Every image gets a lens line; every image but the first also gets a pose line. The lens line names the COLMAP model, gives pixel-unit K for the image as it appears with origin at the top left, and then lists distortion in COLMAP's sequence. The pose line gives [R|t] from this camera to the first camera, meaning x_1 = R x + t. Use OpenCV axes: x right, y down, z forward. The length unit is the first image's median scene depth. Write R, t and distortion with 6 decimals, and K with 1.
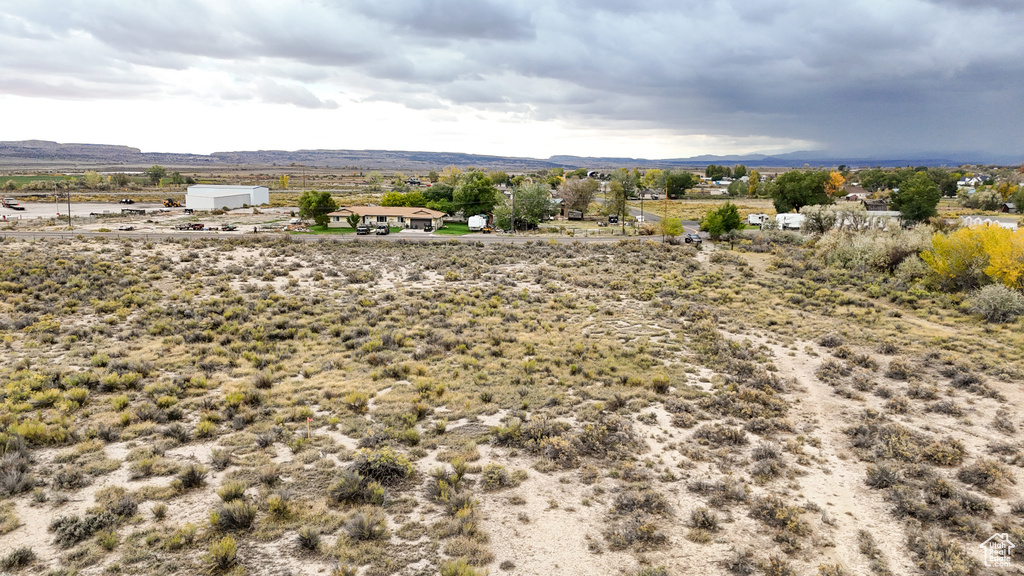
lens RADIAL K [[766.5, 0, 511.9], [0, 766.5, 286.3], [0, 0, 1]] dist [0.068885, -0.057482]
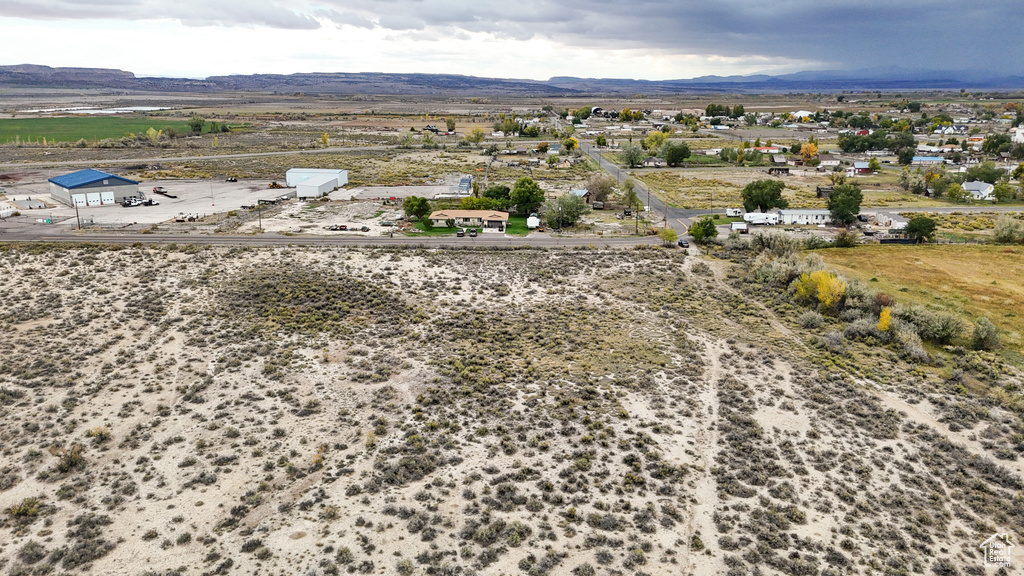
lens RADIAL K [[766.5, 0, 509.0], [0, 766.5, 291.4], [0, 0, 1]] dist [0.068885, -0.057482]
pose [[0.999992, -0.003423, -0.001870, -0.302889], [0.003598, 0.994578, 0.103933, -0.354289], [0.001504, -0.103939, 0.994583, -1.480693]]
